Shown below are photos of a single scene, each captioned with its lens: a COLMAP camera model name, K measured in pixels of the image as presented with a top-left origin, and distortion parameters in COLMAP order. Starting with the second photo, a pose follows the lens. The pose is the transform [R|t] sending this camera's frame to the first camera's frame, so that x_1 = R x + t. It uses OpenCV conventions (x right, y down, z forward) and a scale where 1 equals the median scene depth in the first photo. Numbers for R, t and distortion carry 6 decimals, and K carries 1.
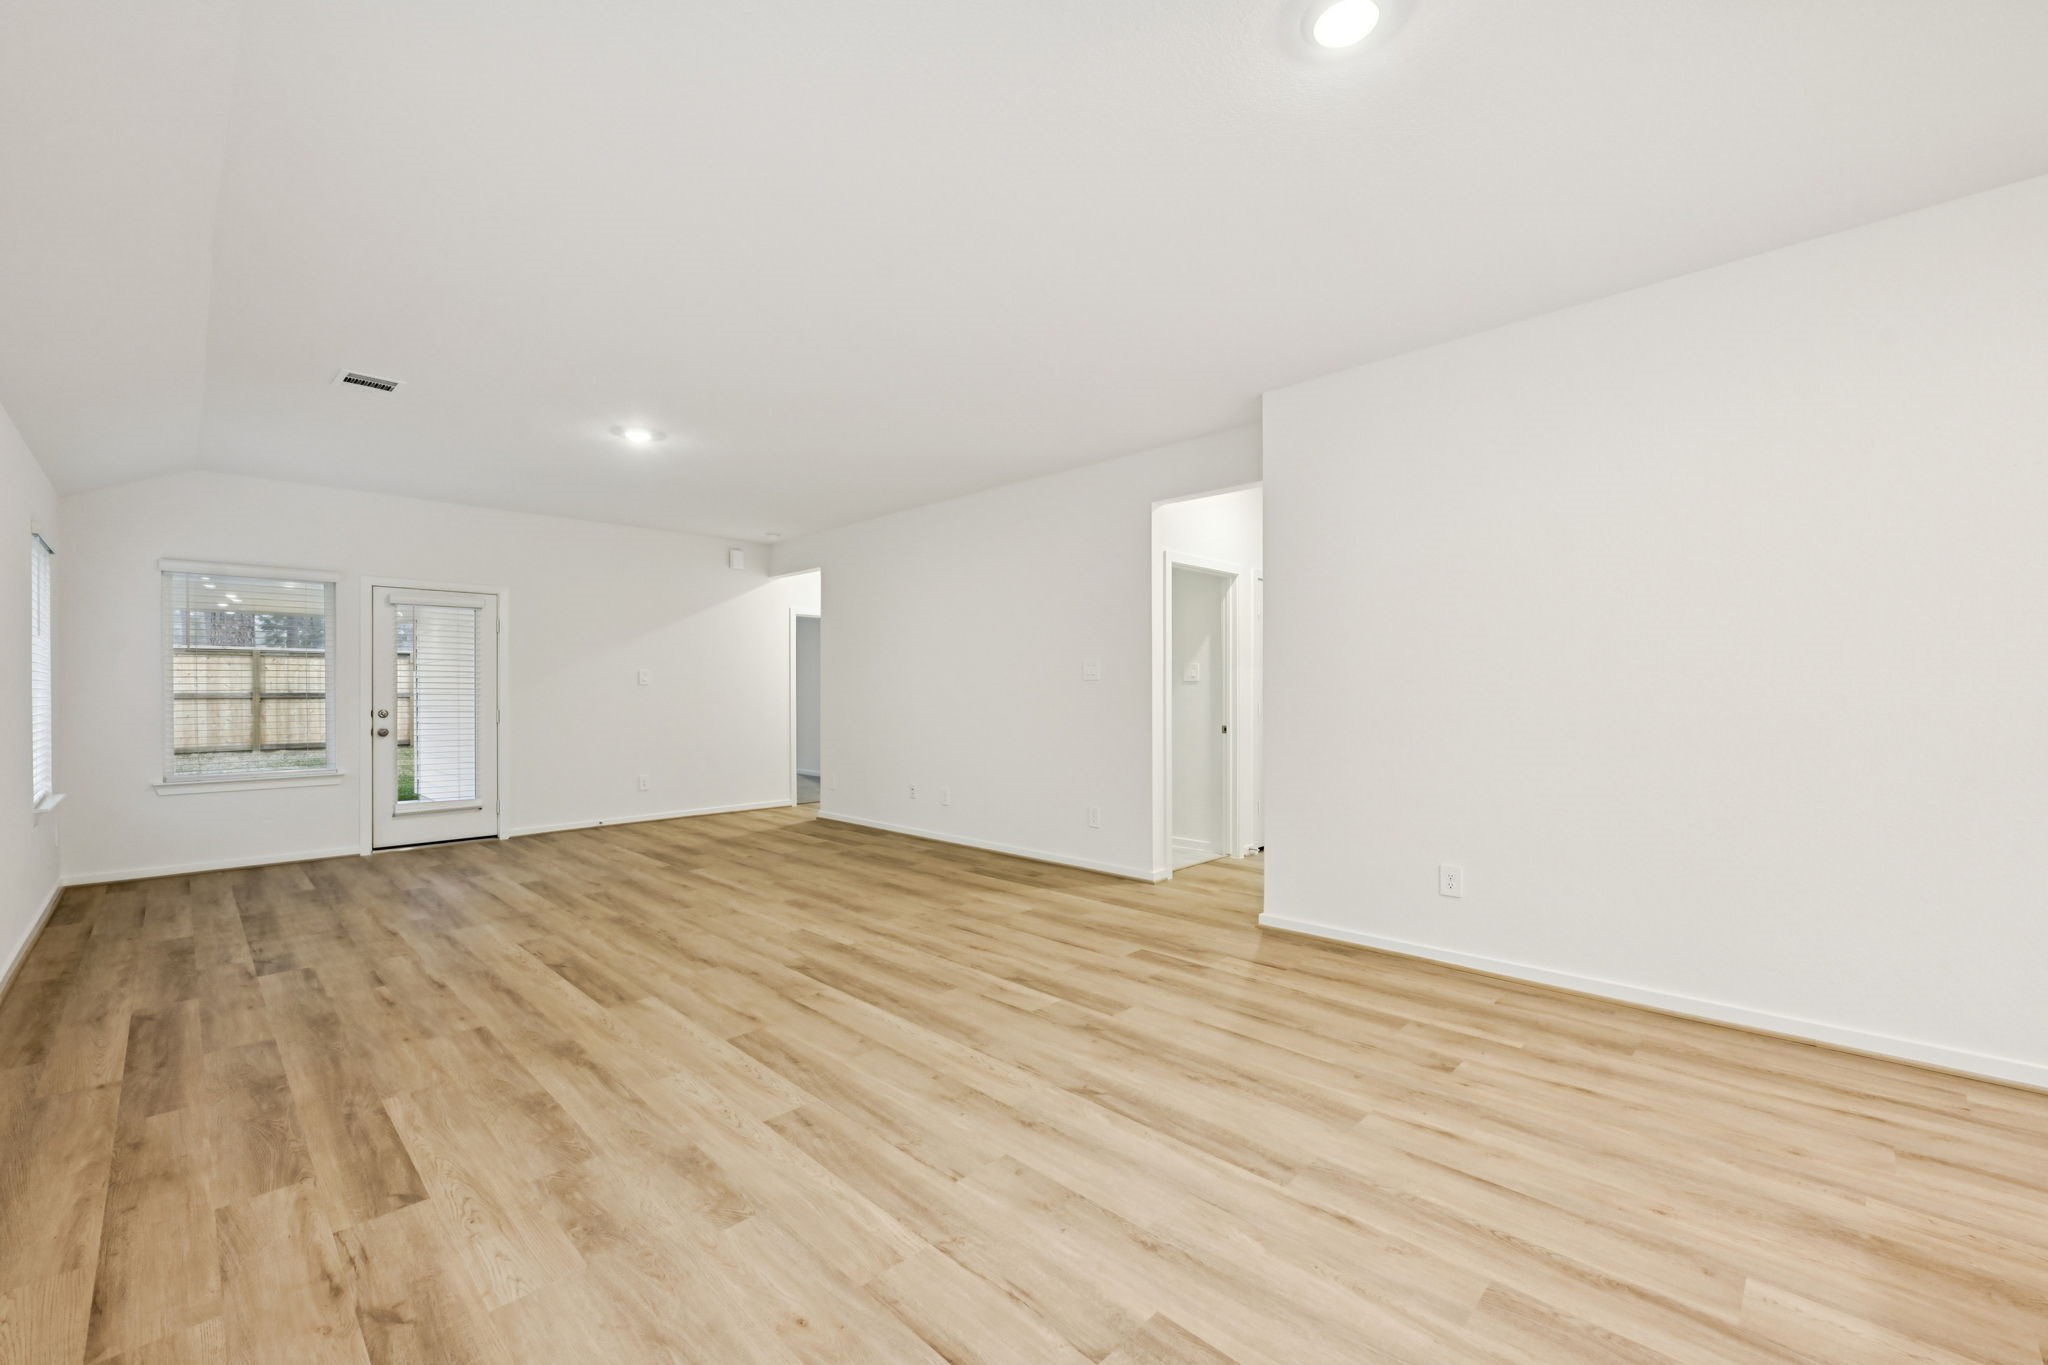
lens RADIAL K [[825.2, 0, 1034.0], [0, 825.2, 684.7], [0, 0, 1]] dist [-0.000739, -0.000138]
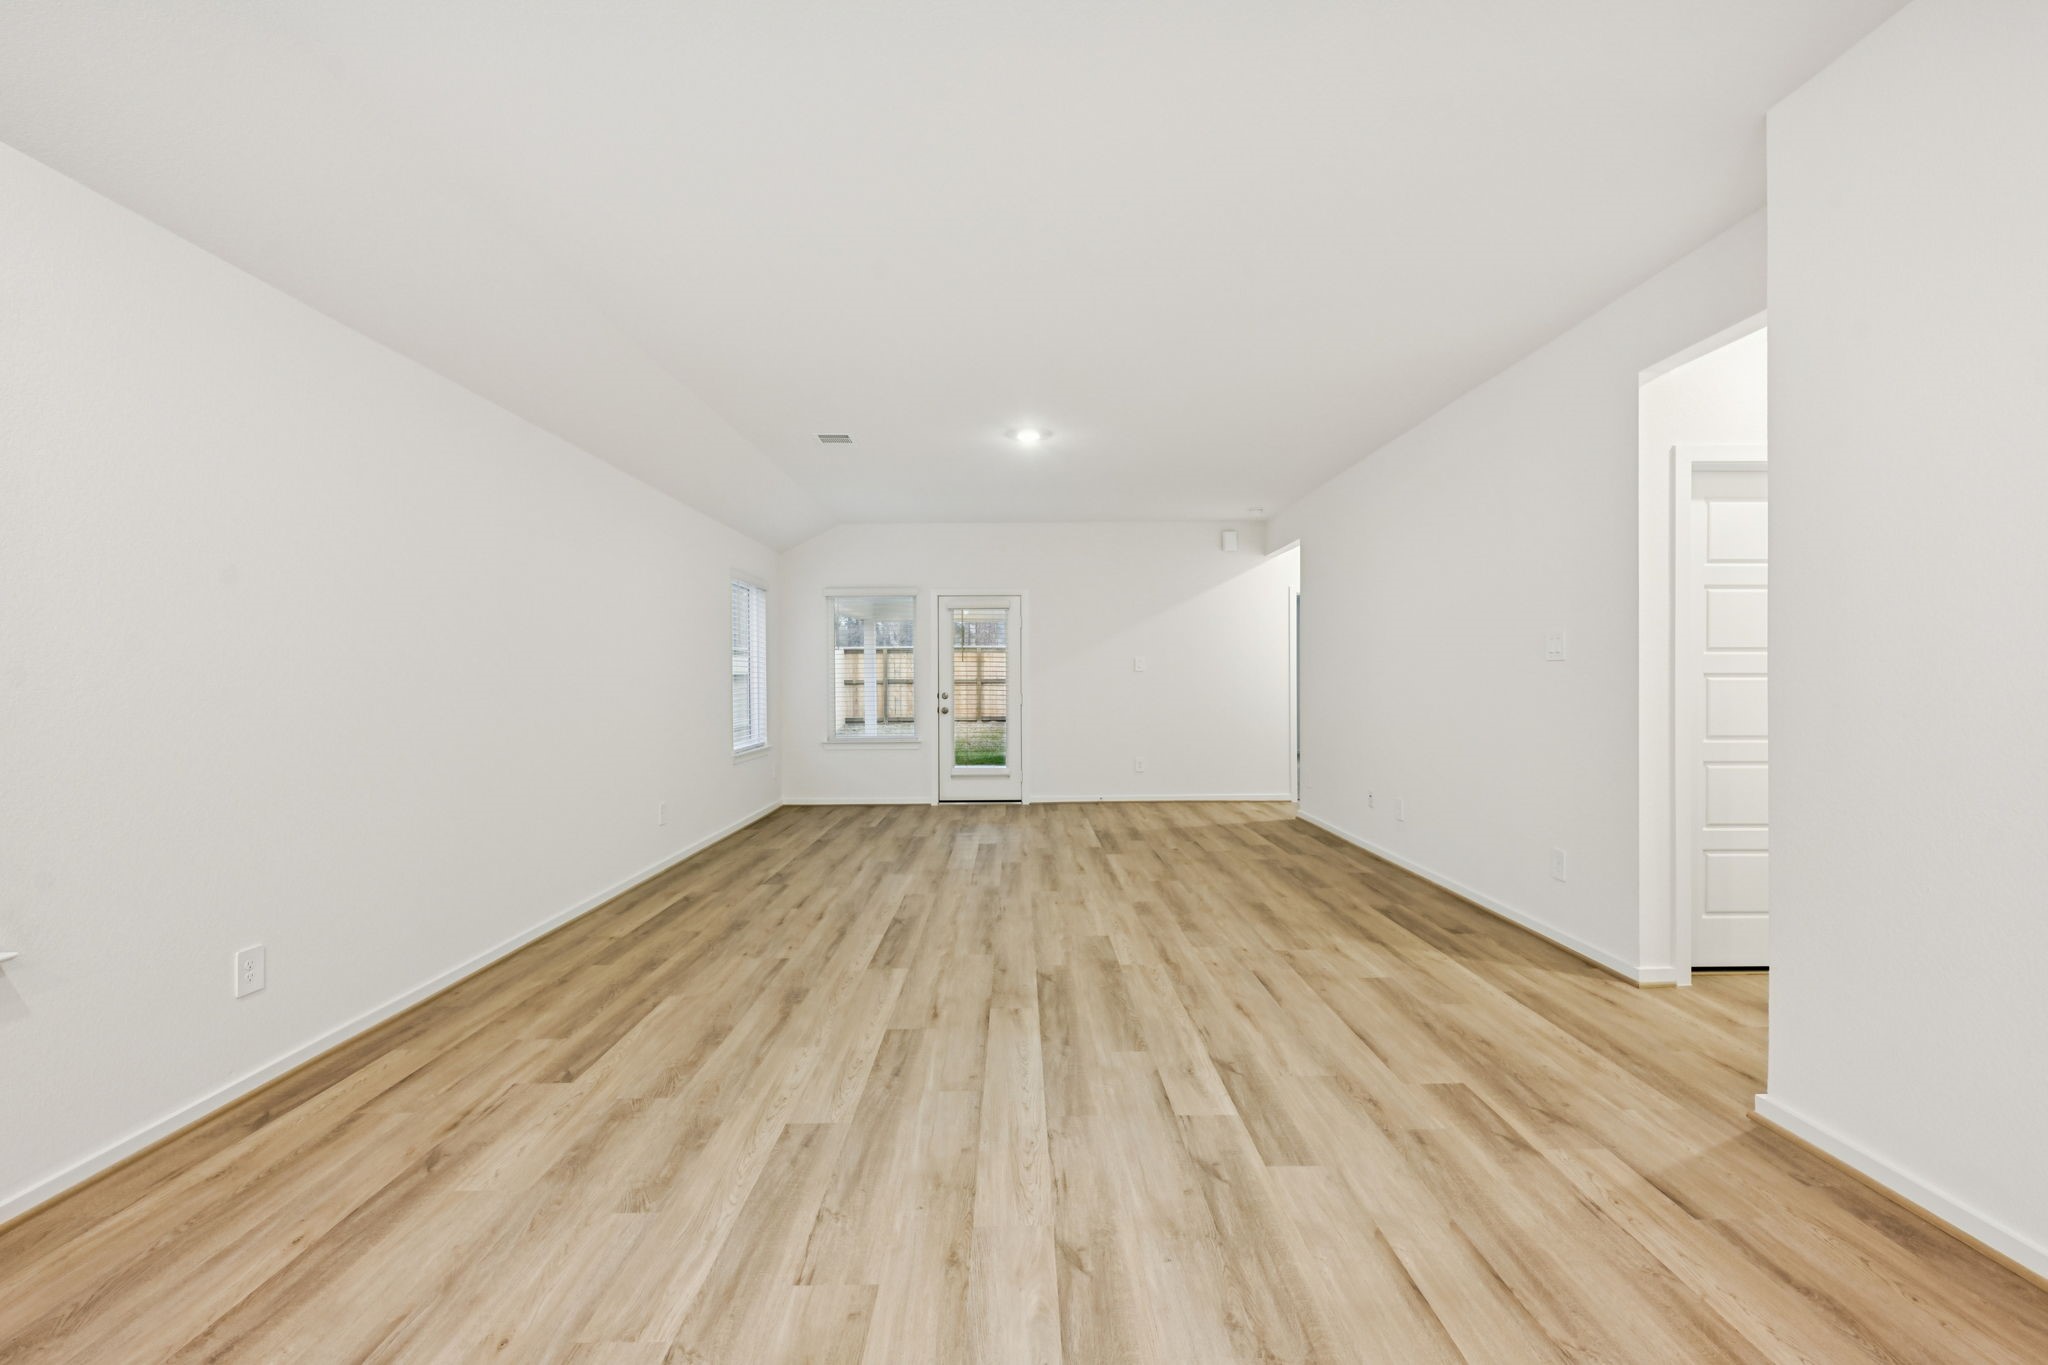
lens RADIAL K [[825.2, 0, 1034.0], [0, 825.2, 684.7], [0, 0, 1]] dist [-0.000739, -0.000138]
pose [[0.710190, 0.004146, -0.703998, 0.388410], [0.008838, 0.999851, 0.014804, 0.000046], [0.703955, -0.016735, 0.710048, 0.361346]]
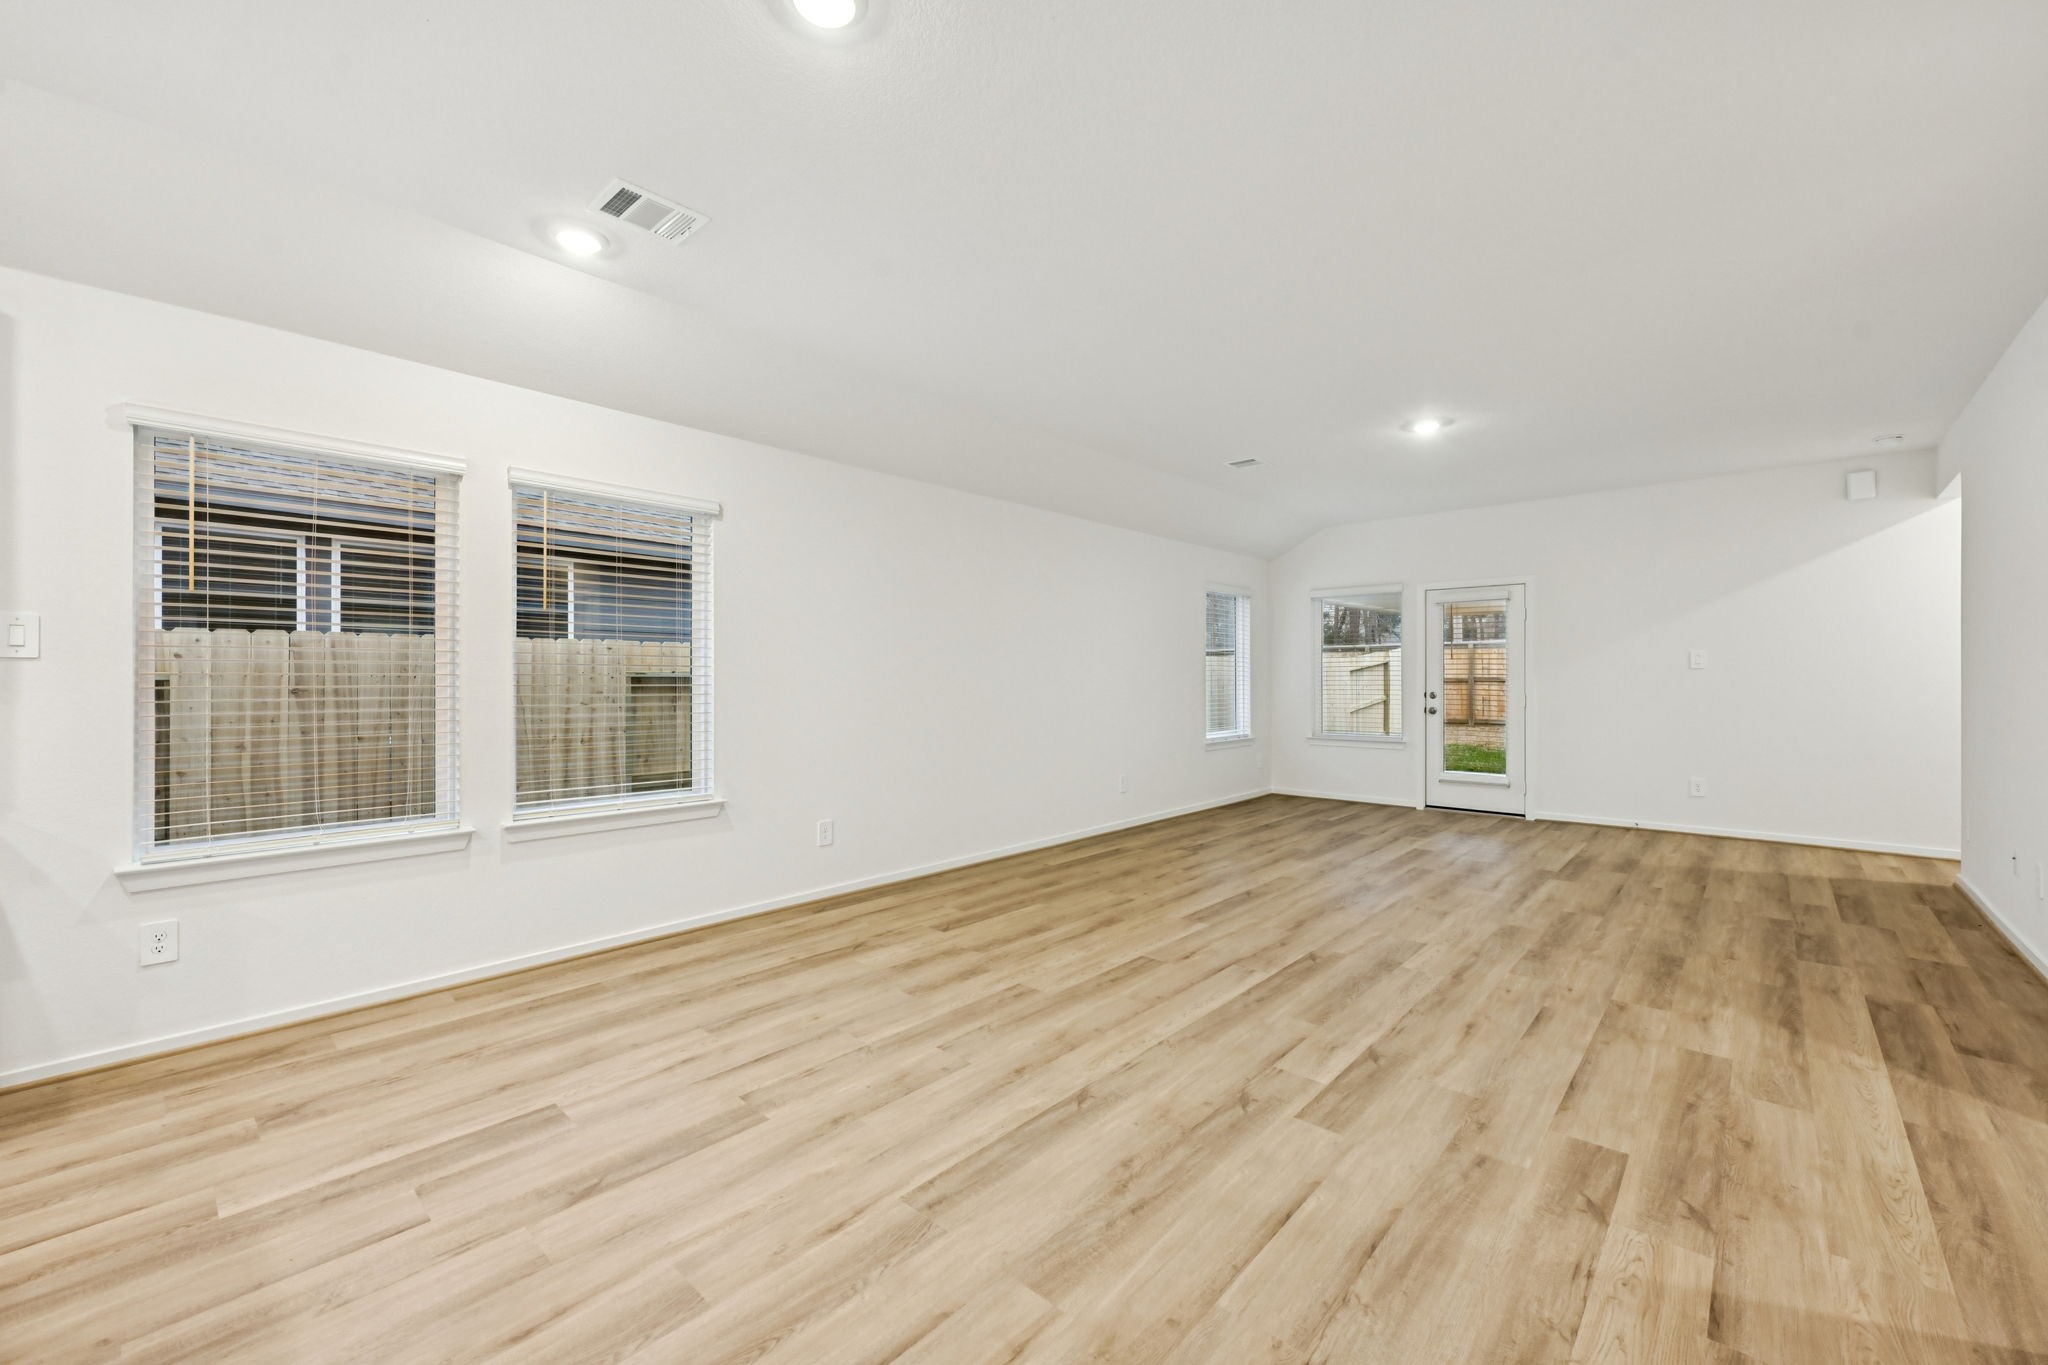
lens RADIAL K [[822.2, 0, 1011.5], [0, 822.2, 681.6], [0, 0, 1]] dist [-0.002090, -0.000078]
pose [[0.028259, 0.007062, -0.999576, 0.746194], [0.009425, 0.999929, 0.007331, 0.000678], [0.999556, -0.009628, 0.028191, 0.658005]]
